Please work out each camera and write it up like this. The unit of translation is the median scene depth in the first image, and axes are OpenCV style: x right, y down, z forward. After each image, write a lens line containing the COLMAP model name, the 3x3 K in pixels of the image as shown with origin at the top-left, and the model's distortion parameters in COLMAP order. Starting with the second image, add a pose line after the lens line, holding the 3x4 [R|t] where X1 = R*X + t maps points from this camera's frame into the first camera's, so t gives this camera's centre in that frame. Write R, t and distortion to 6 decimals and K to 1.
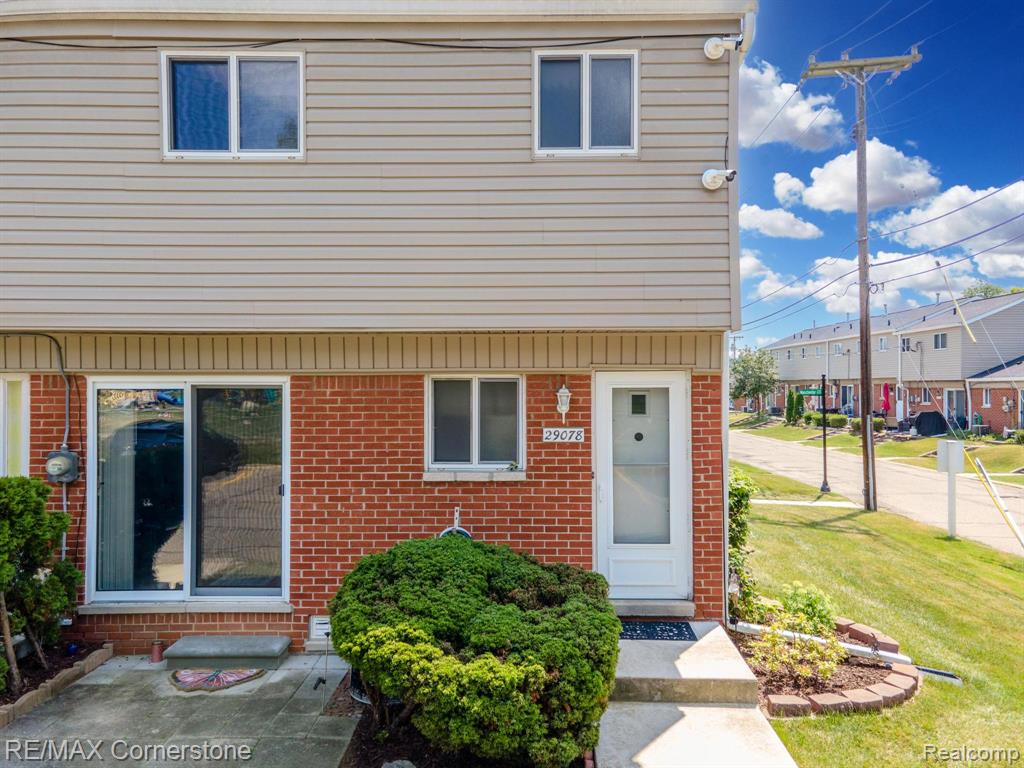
lens RADIAL K [[744.8, 0, 512.0], [0, 744.8, 384.0], [0, 0, 1]] dist [0.040752, 0.001569]
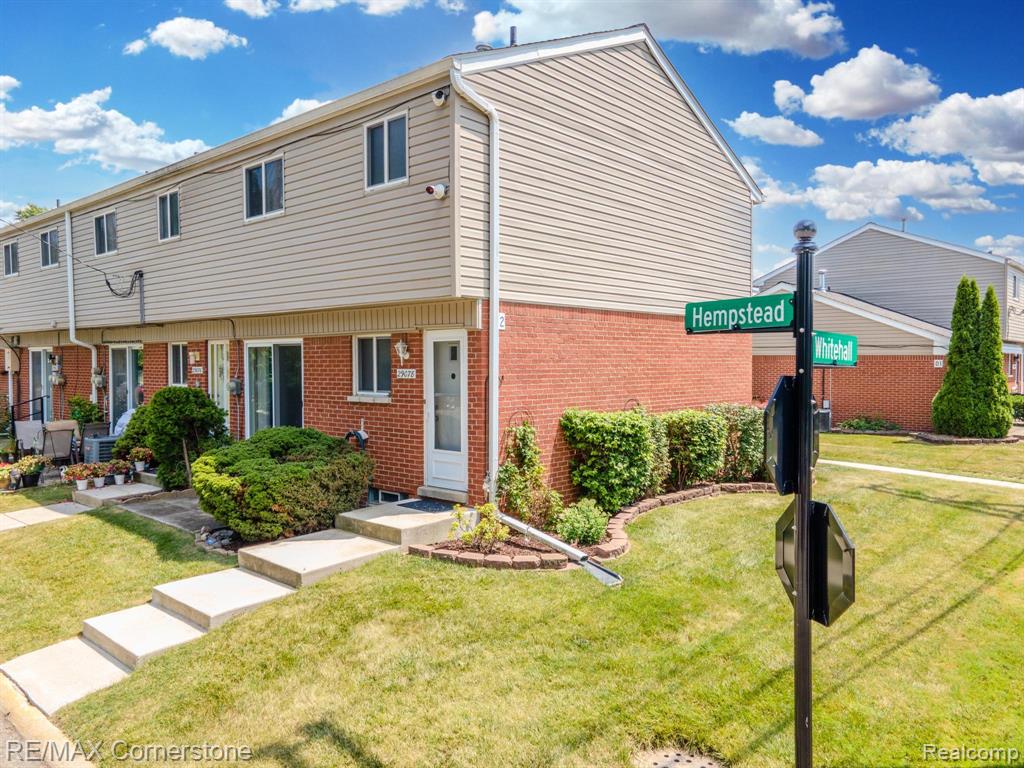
lens RADIAL K [[744.8, 0, 512.0], [0, 744.8, 384.0], [0, 0, 1]] dist [0.040752, 0.001569]
pose [[0.754992, 0.018304, -0.655479, 1.206095], [0.002876, 0.999508, 0.031224, 0.043188], [0.655728, -0.025459, 0.754568, 0.012076]]
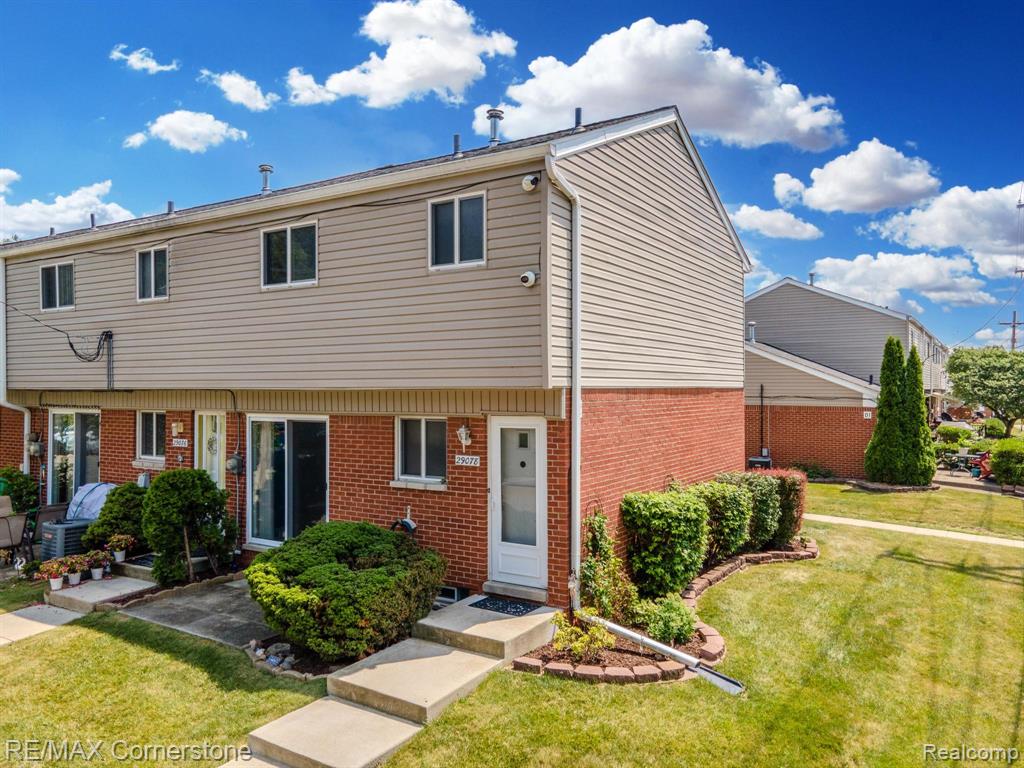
lens RADIAL K [[744.8, 0, 512.0], [0, 744.8, 384.0], [0, 0, 1]] dist [0.040752, 0.001569]
pose [[0.852546, -0.004302, -0.522635, 0.878351], [0.002336, 0.999987, -0.004421, -0.070120], [0.522647, 0.002548, 0.852545, -0.159680]]
